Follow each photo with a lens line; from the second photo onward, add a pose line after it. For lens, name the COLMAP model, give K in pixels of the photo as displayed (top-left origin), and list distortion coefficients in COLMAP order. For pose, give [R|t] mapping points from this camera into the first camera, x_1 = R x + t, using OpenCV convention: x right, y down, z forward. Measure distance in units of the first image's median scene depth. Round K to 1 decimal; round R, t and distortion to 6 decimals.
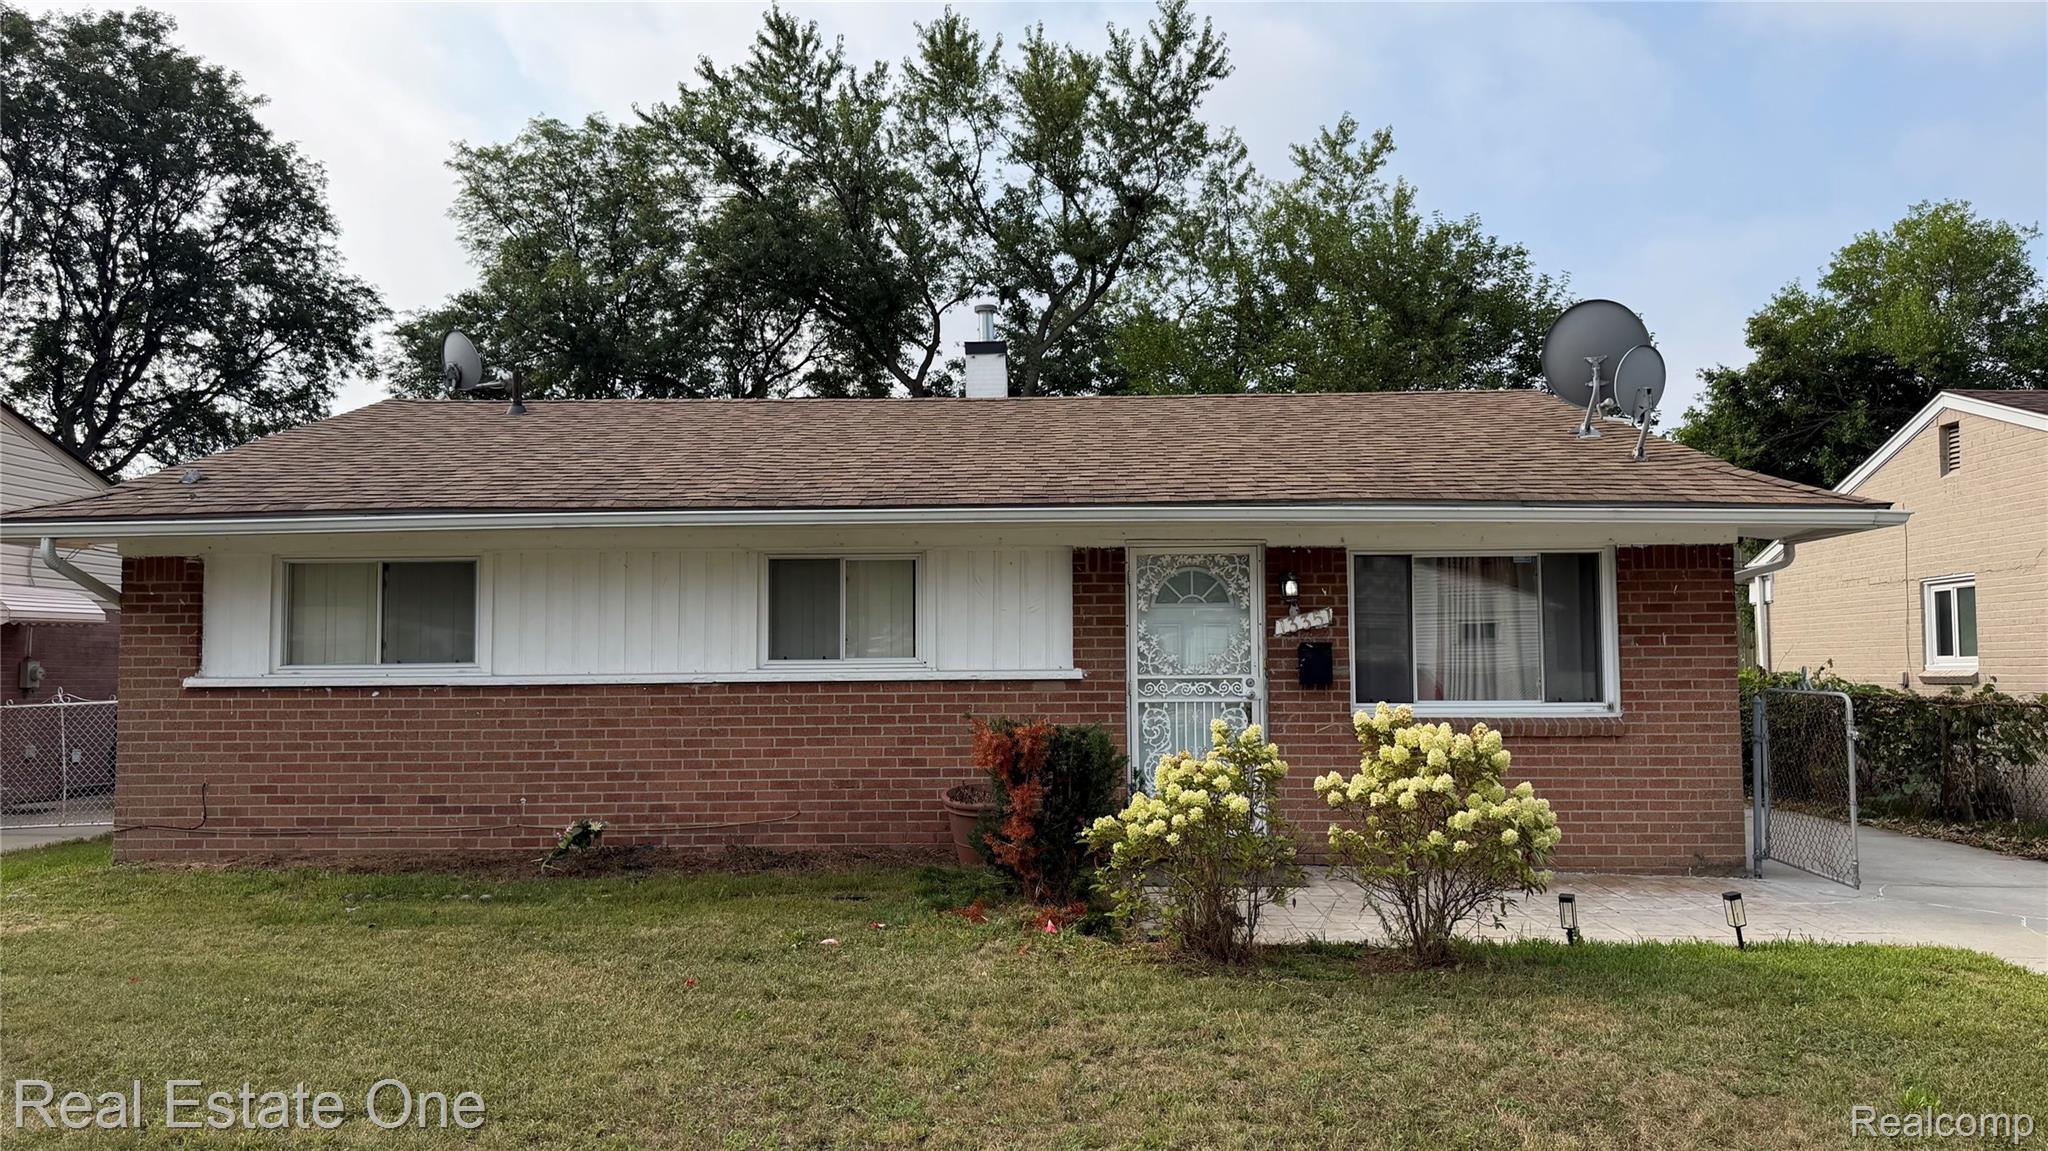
lens RADIAL K [[1451.2, 0, 1019.8], [0, 1451.2, 587.3], [0, 0, 1]] dist [0.094254, -0.141022]
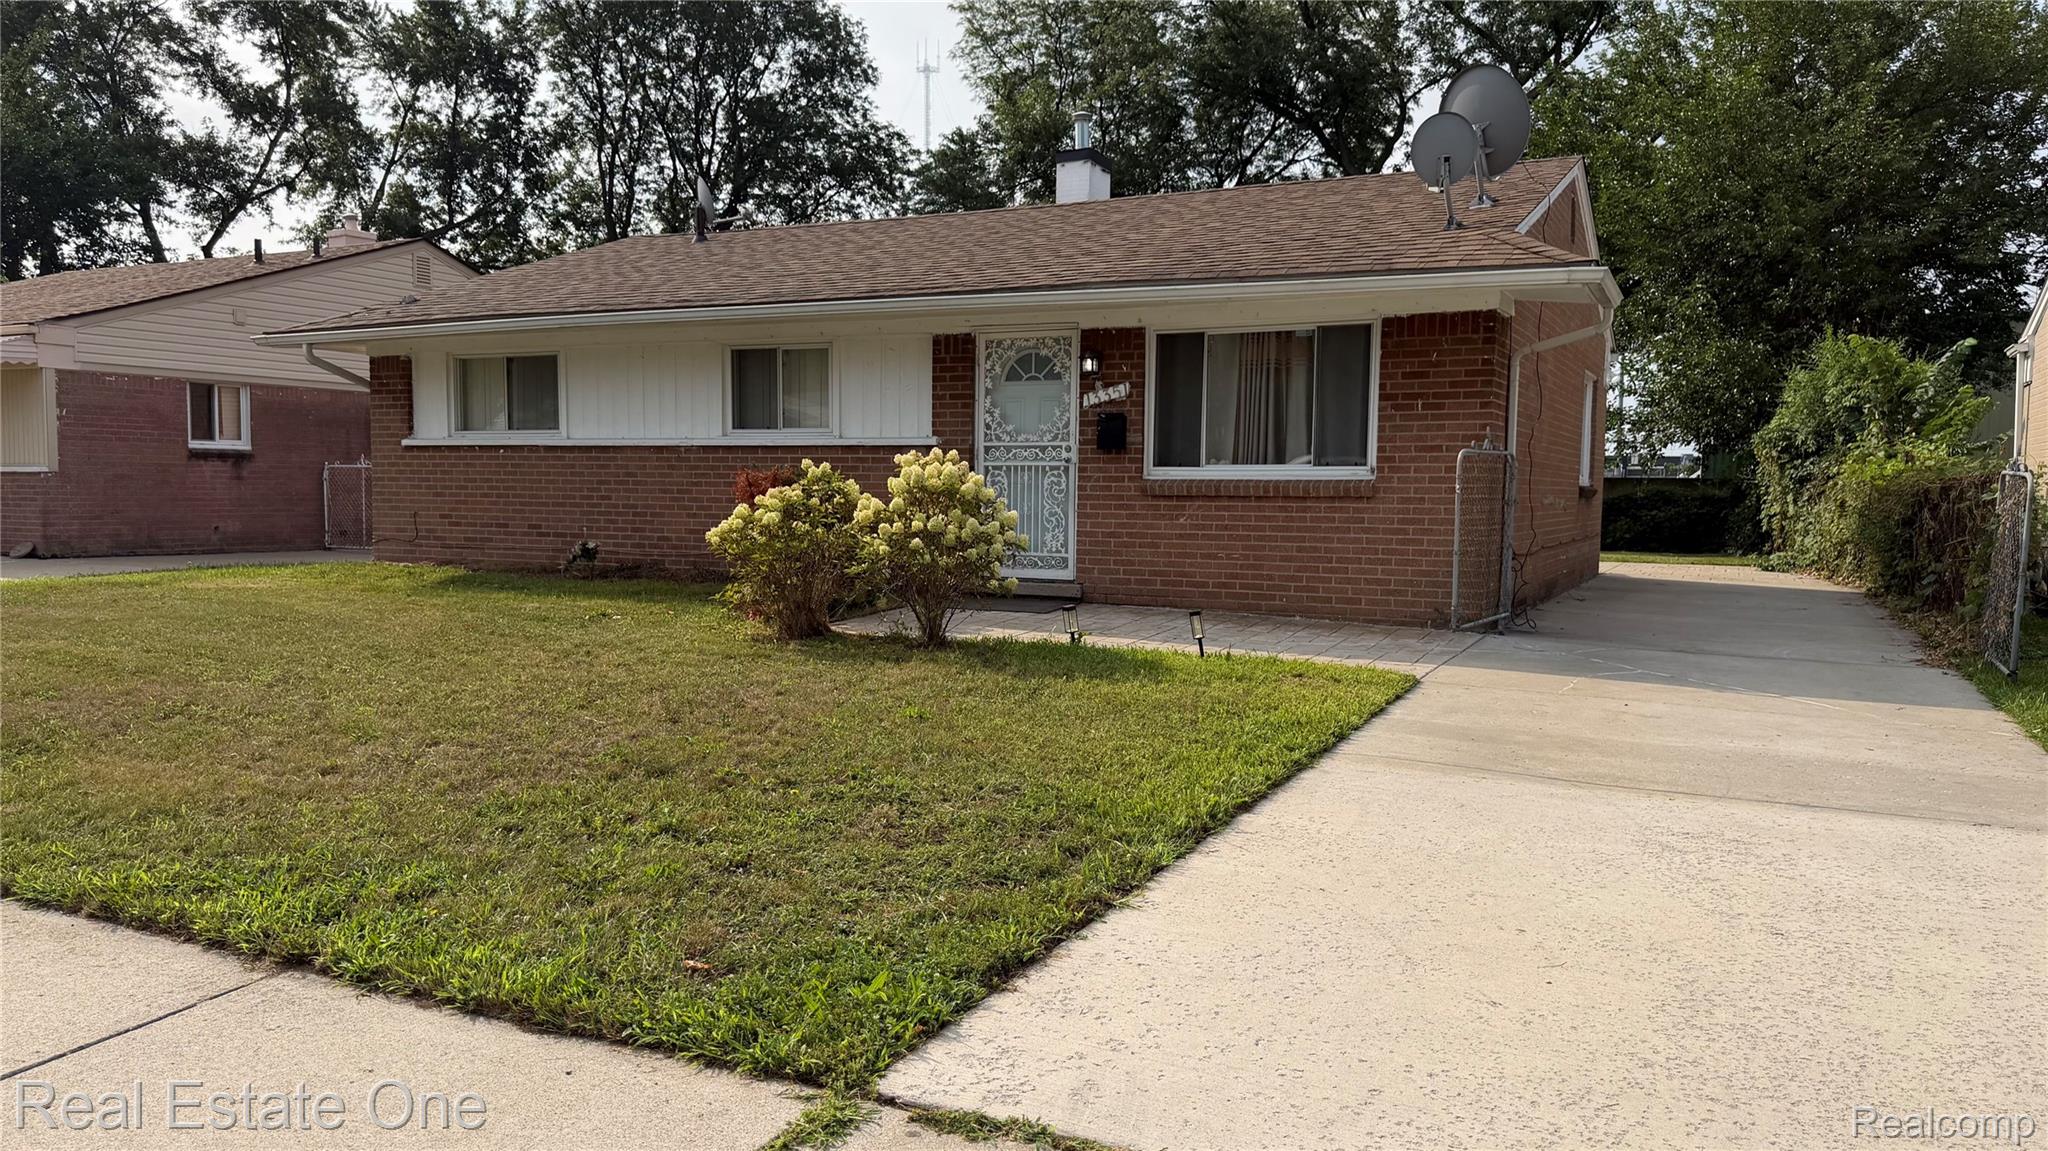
lens RADIAL K [[1433.2, 0, 1015.1], [0, 1433.2, 599.1], [0, 0, 1]] dist [0.145753, -0.233434]
pose [[0.905472, 0.048361, -0.421642, 0.610168], [0.008602, 0.991191, 0.132160, 0.032585], [0.424319, -0.123294, 0.897079, -0.066989]]
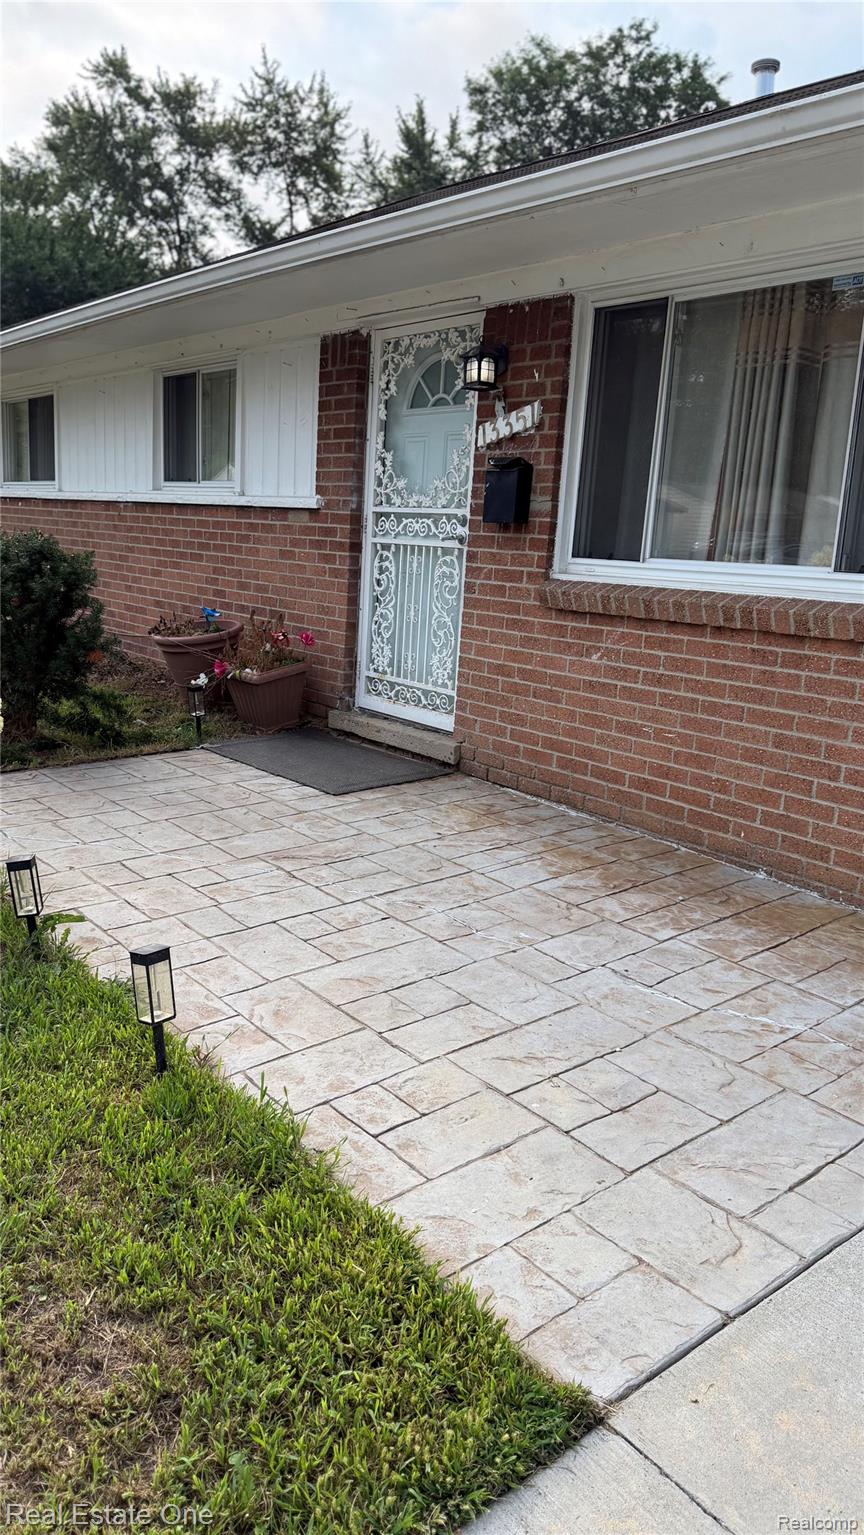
lens RADIAL K [[1074.2, 0, 432.0], [0, 1074.2, 767.5], [0, 0, 1]] dist [0.145753, -0.233434]
pose [[0.652014, 0.198870, -0.731661, 0.559545], [-0.015363, 0.968256, 0.249487, 0.050811], [0.758051, -0.151428, 0.634372, 0.630791]]
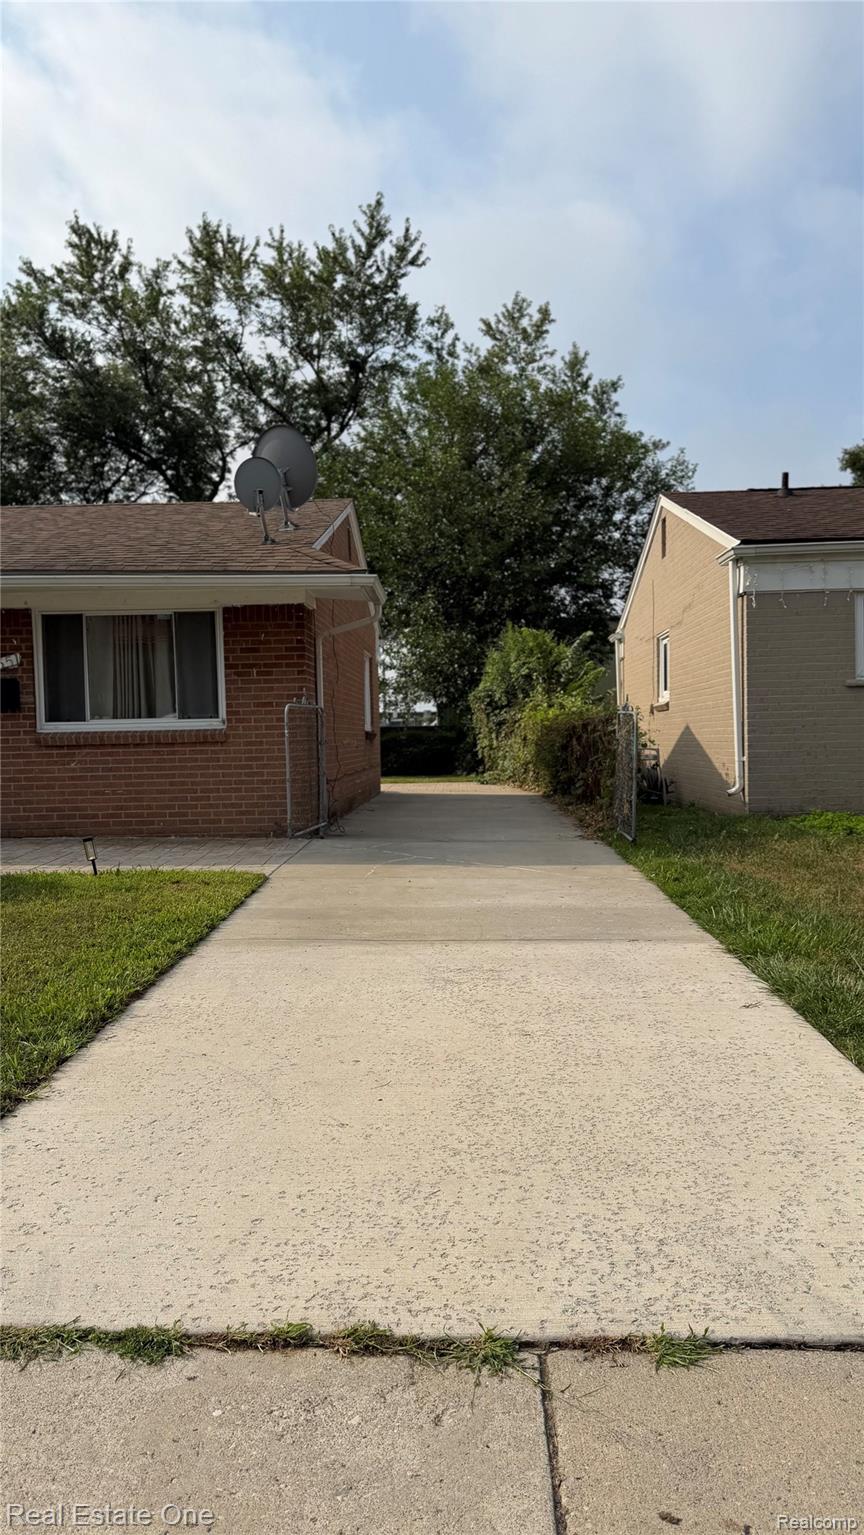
lens RADIAL K [[1081.4, 0, 427.6], [0, 1081.4, 766.4], [0, 0, 1]] dist [0.179376, -0.364704]
pose [[0.999803, -0.016957, -0.010322, 0.603583], [0.017785, 0.996115, 0.086244, 0.037362], [0.008819, -0.086411, 0.996221, -0.044695]]
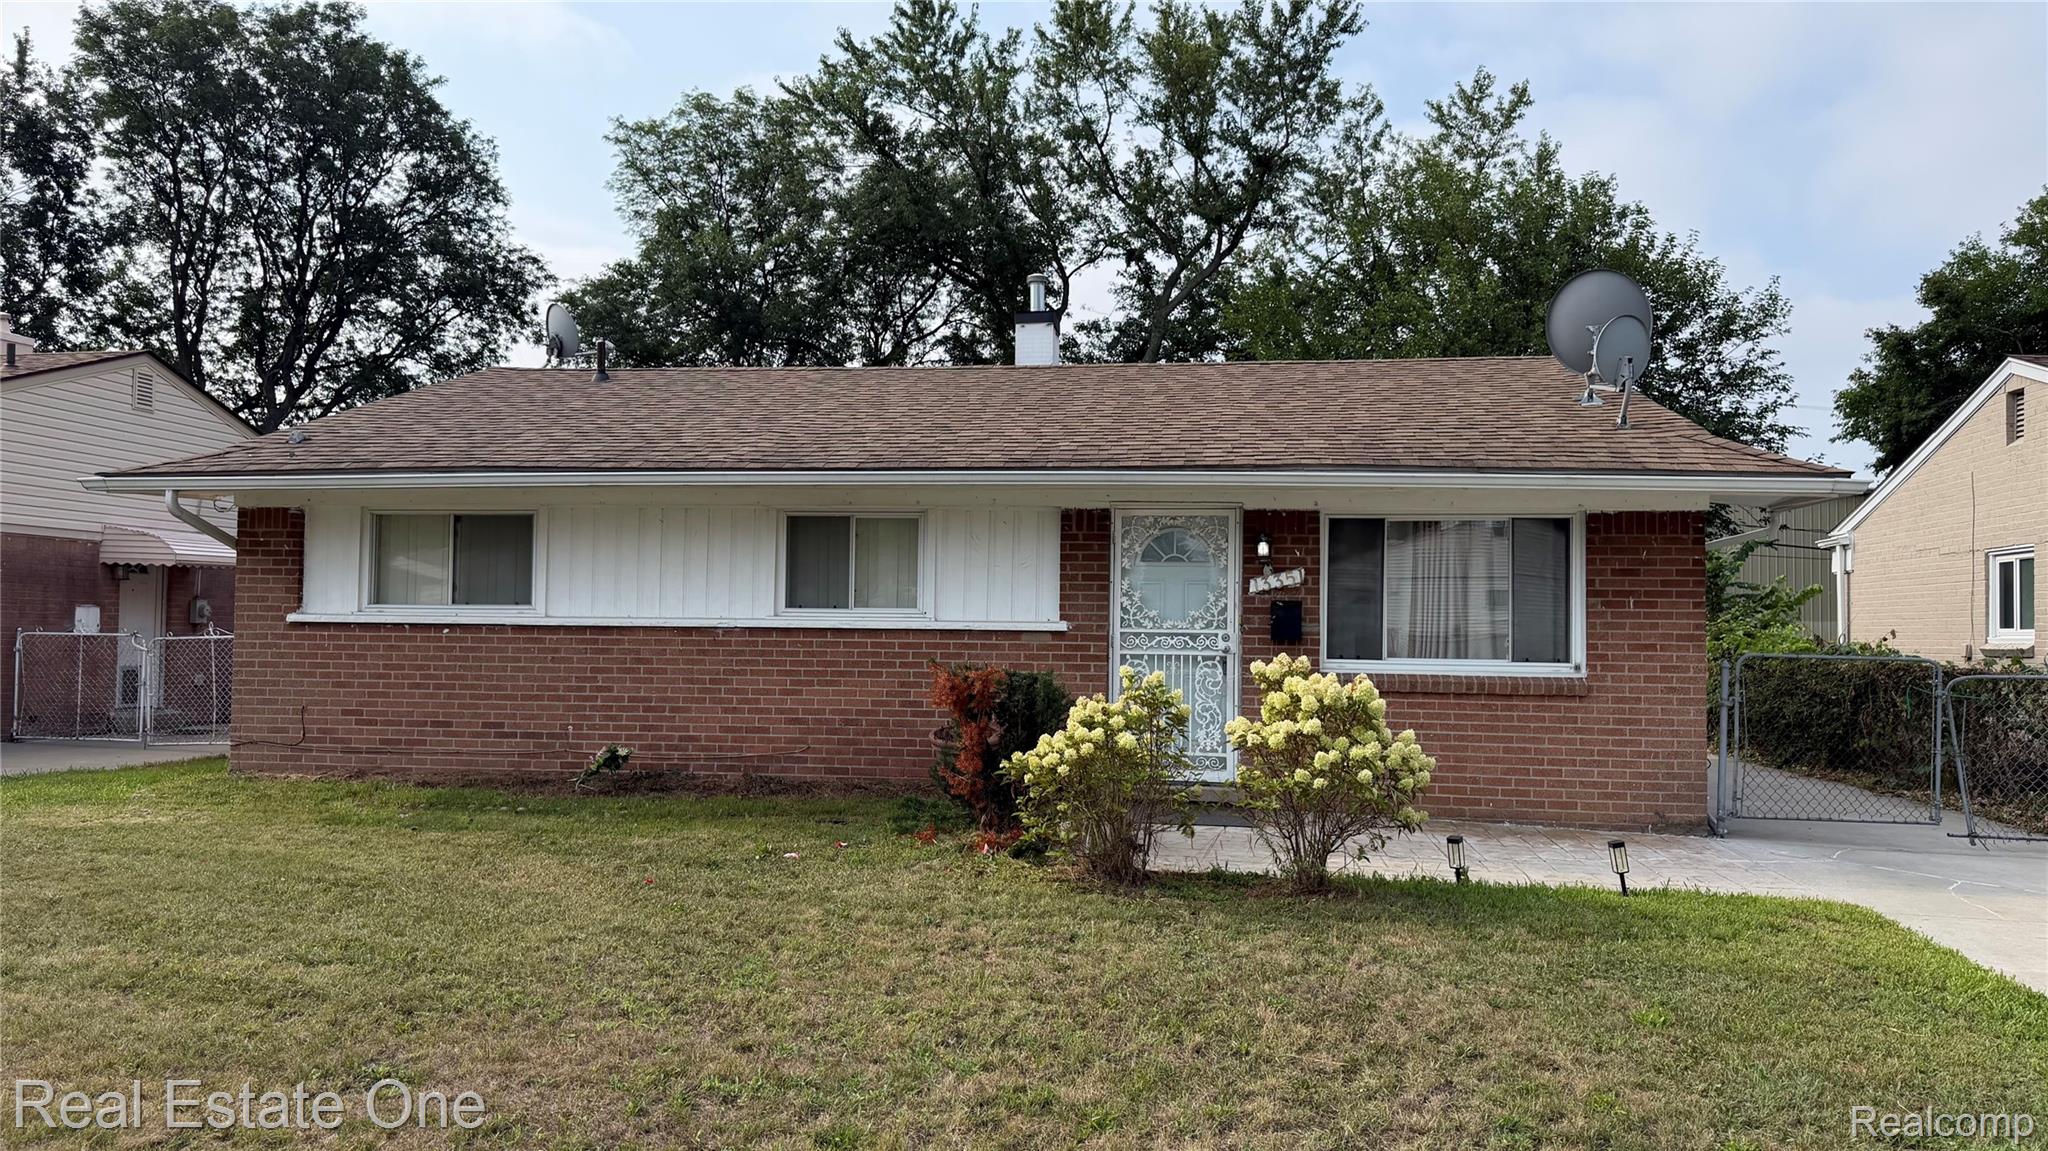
lens RADIAL K [[1446.7, 0, 1011.6], [0, 1446.7, 580.5], [0, 0, 1]] dist [0.110613, -0.164210]
pose [[0.992917, 0.016346, -0.117678, 0.126592], [-0.013704, 0.999636, 0.023227, 0.001529], [0.118015, -0.021450, 0.992780, -0.068610]]
